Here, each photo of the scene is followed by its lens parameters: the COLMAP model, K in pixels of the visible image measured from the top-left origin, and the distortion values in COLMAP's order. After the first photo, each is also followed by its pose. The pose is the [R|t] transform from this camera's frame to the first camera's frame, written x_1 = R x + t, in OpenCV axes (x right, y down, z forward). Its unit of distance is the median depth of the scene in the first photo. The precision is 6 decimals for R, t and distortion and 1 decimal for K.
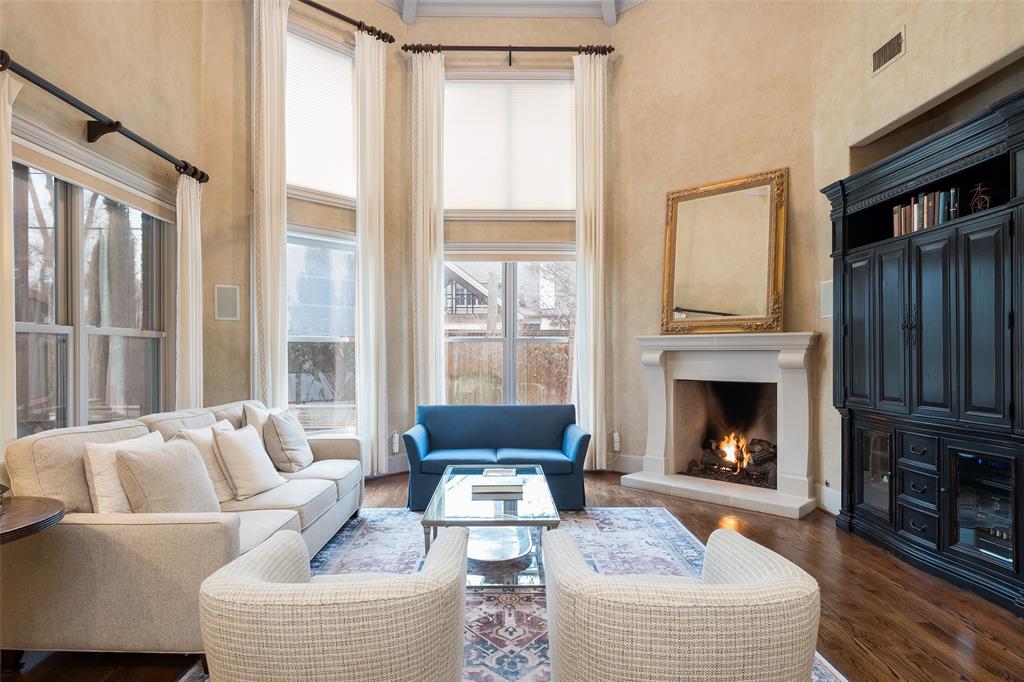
lens RADIAL K [[584.1, 0, 498.1], [0, 584.1, 352.5], [0, 0, 1]] dist [-0.002106, 0.000757]
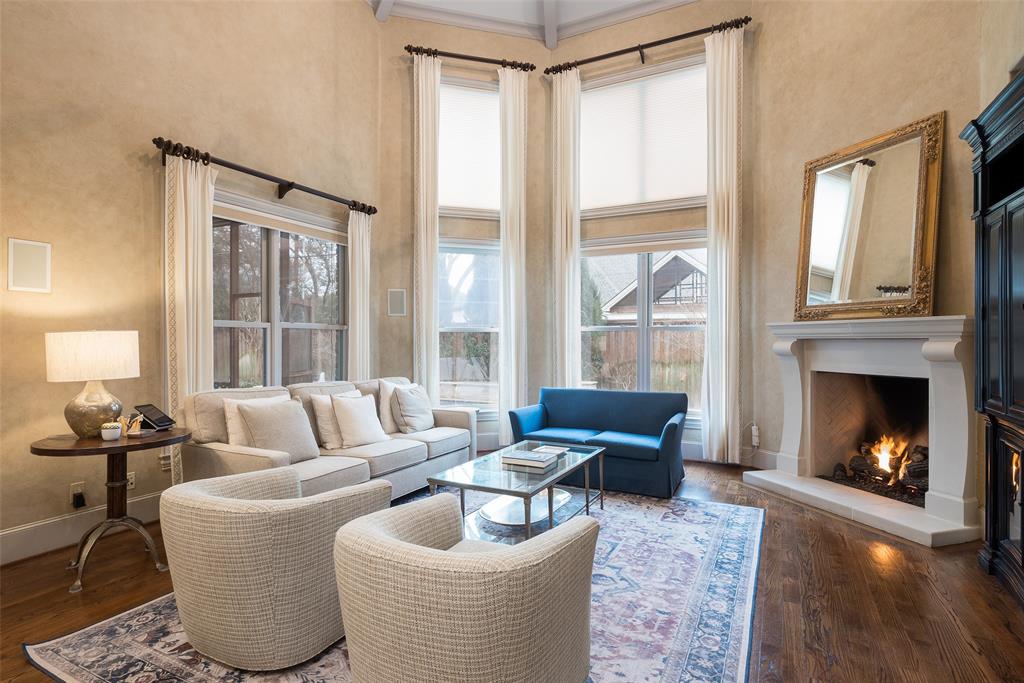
lens RADIAL K [[536.1, 0, 492.5], [0, 536.1, 340.6], [0, 0, 1]] dist [0.001892, 0.000914]
pose [[0.873923, 0.001080, -0.486063, 0.281639], [-0.001304, 0.999999, -0.000124, 0.000191], [0.486063, 0.000743, 0.873924, 0.045086]]
